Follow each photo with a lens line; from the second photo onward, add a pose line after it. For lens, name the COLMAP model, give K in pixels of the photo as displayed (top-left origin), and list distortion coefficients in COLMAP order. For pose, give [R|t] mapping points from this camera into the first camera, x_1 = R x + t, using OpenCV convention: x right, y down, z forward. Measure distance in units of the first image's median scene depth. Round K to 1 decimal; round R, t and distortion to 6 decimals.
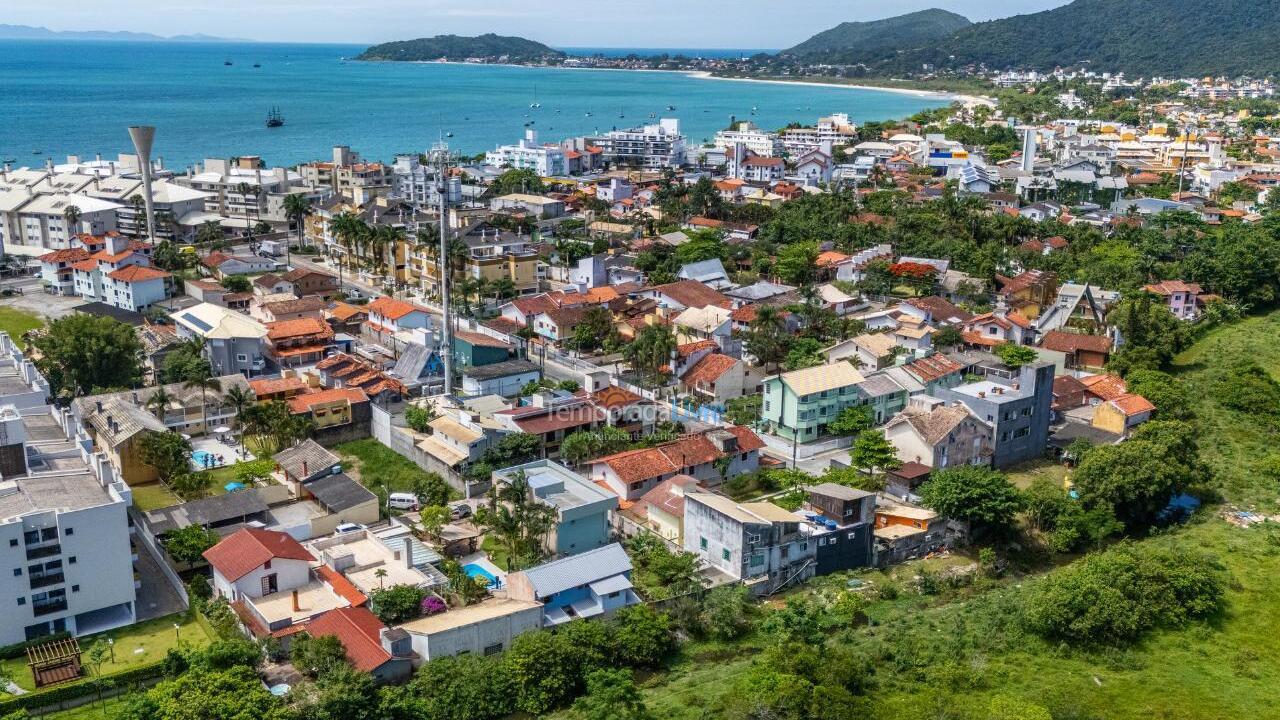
lens RADIAL K [[1169.5, 0, 642.8], [0, 1169.5, 358.2], [0, 0, 1]] dist [0.126011, -0.219067]
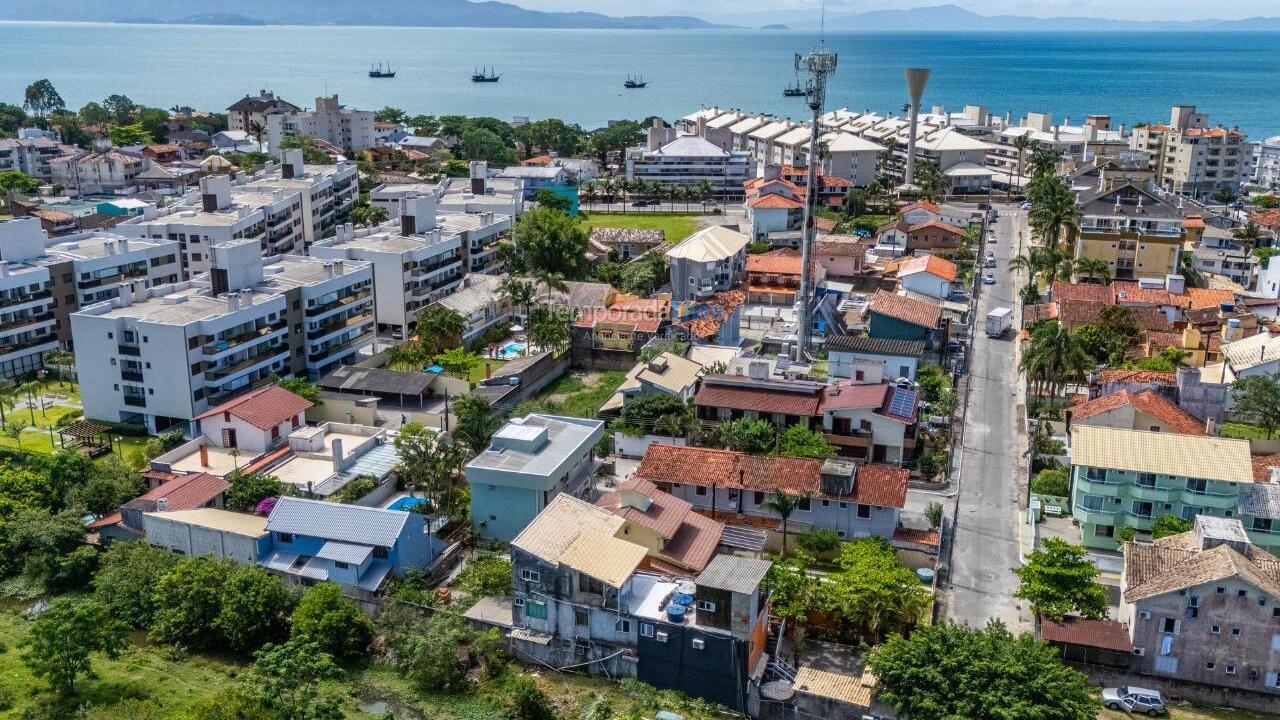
lens RADIAL K [[1169.5, 0, 642.8], [0, 1169.5, 358.2], [0, 0, 1]] dist [0.126011, -0.219067]
pose [[0.589373, 0.213159, -0.779232, 0.371364], [-0.209215, 0.971928, 0.107630, -0.031427], [0.780300, 0.099593, 0.617424, 0.365761]]
